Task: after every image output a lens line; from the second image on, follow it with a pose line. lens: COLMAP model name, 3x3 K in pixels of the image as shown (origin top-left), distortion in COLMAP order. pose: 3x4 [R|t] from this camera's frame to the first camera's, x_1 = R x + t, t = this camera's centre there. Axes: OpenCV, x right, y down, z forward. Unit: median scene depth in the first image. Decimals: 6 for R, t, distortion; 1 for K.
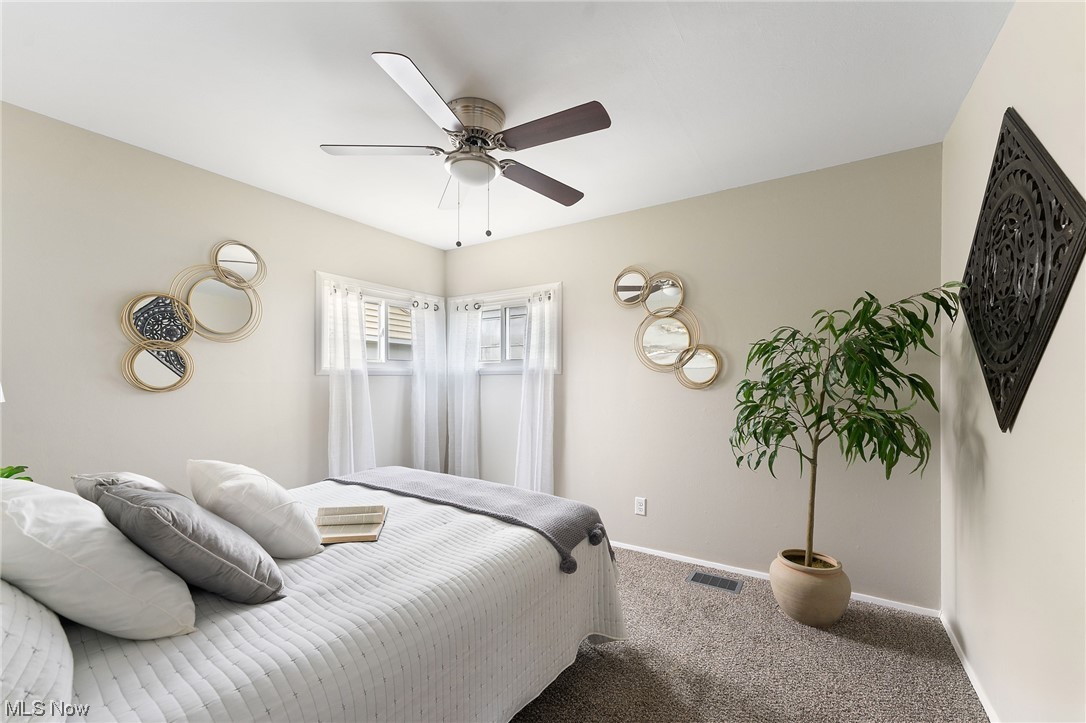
lens RADIAL K [[432.2, 0, 545.7], [0, 432.2, 382.8], [0, 0, 1]] dist [0.000805, -0.000024]
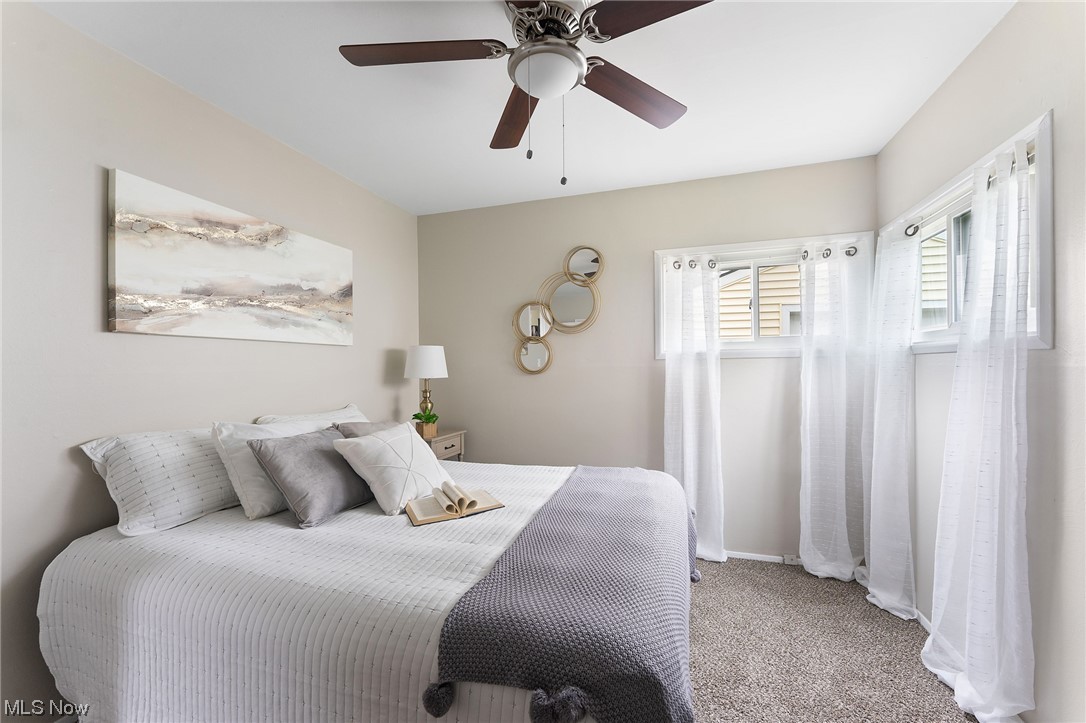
lens RADIAL K [[434.4, 0, 543.3], [0, 434.4, 364.4], [0, 0, 1]] dist [0.001462, -0.000162]
pose [[0.248714, -0.002448, -0.968574, 0.301913], [-0.001396, 0.999995, -0.002886, -0.004720], [0.968576, 0.002070, 0.248709, 0.470342]]
